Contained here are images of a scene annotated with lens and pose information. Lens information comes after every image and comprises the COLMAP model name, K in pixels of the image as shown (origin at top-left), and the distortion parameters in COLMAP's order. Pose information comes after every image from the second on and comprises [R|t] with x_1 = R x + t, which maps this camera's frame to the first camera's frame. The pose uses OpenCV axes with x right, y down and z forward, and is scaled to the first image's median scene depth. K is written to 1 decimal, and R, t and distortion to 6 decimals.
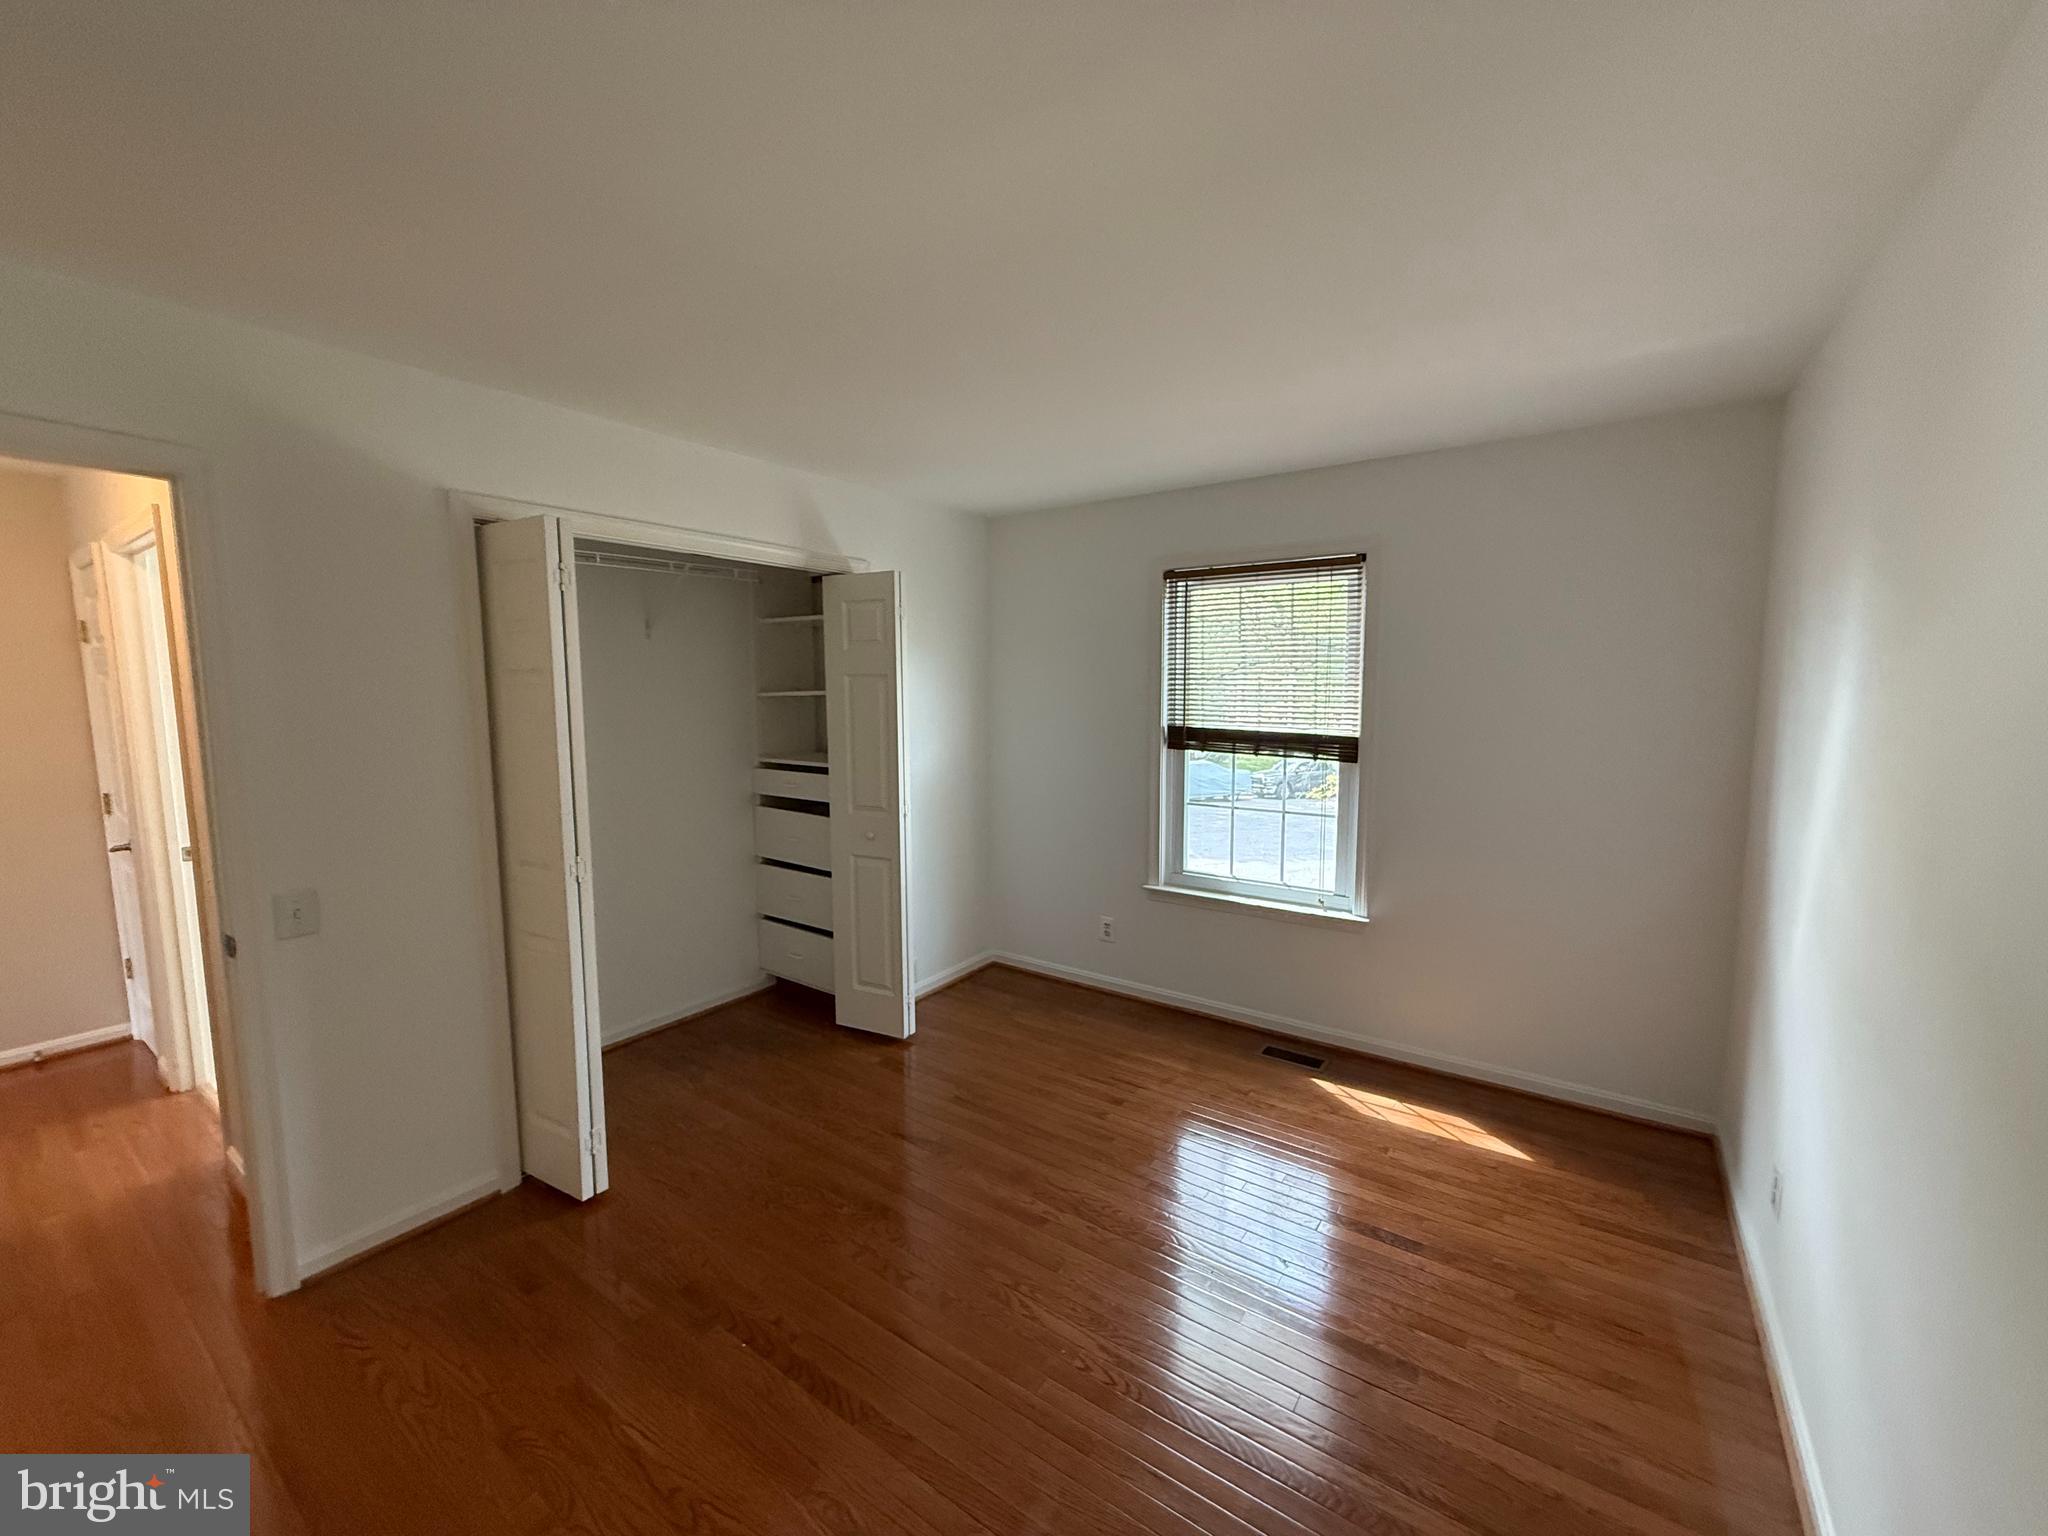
lens RADIAL K [[812.6, 0, 1032.3], [0, 812.6, 759.9], [0, 0, 1]] dist [-0.000623, 0.000763]
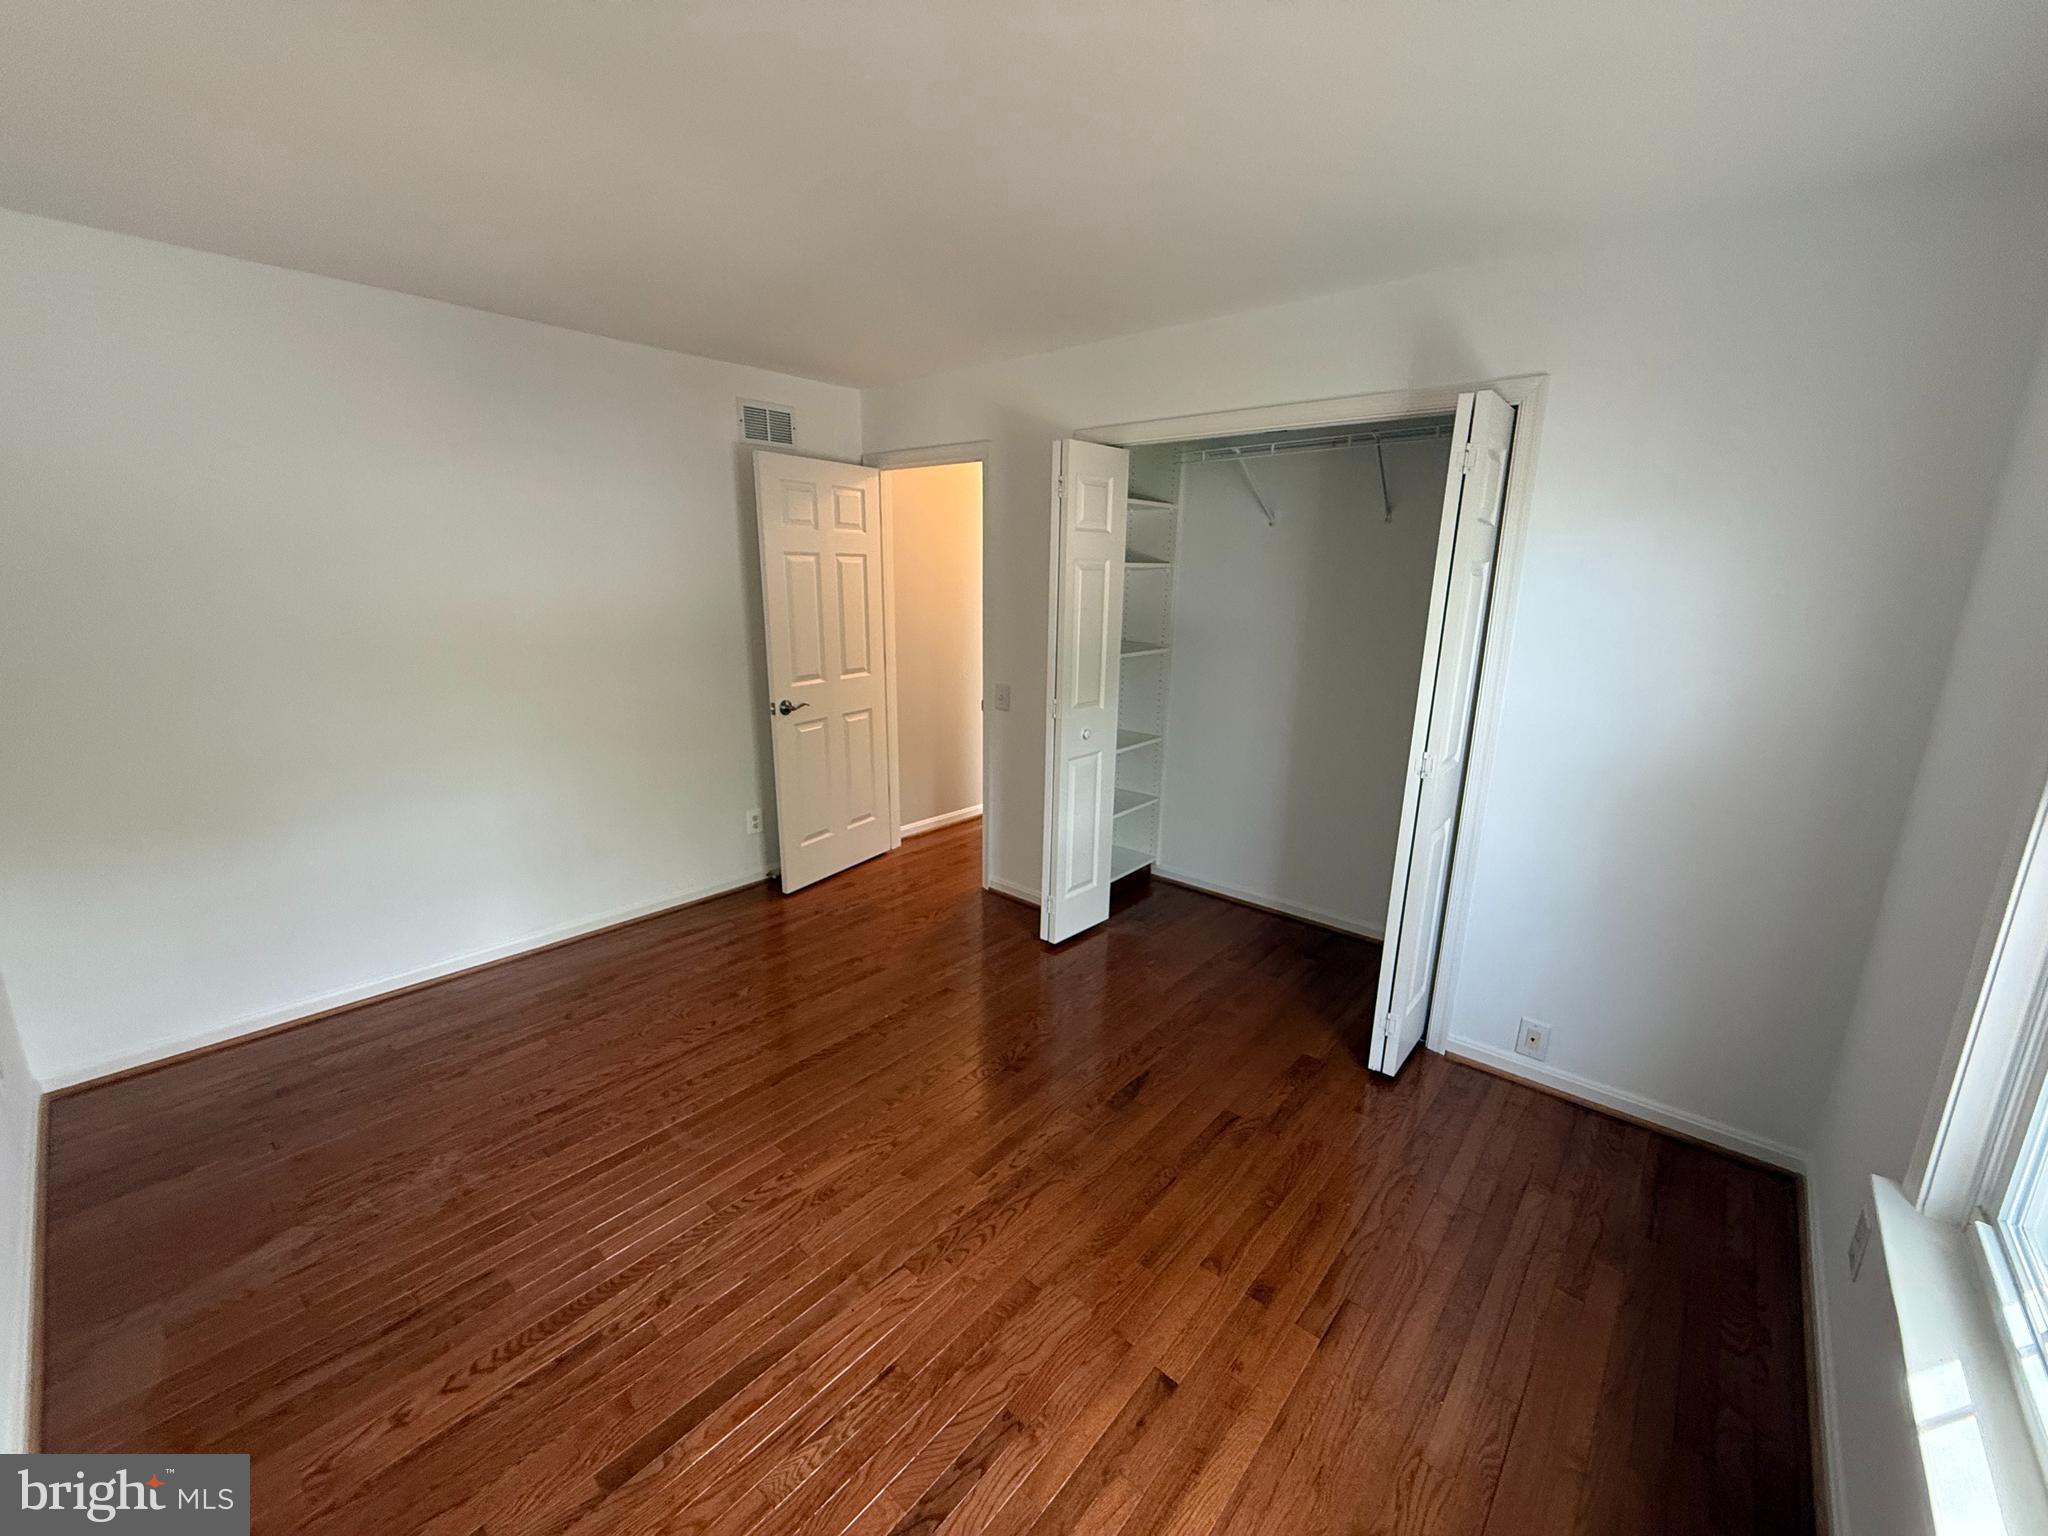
lens RADIAL K [[812.6, 0, 1032.3], [0, 812.6, 775.6], [0, 0, 1]] dist [-0.000623, 0.000763]
pose [[-0.109349, 0.247352, -0.962736, 0.610056], [-0.101340, 0.960723, 0.258345, -0.085165], [0.988824, 0.125813, -0.079987, 0.836772]]
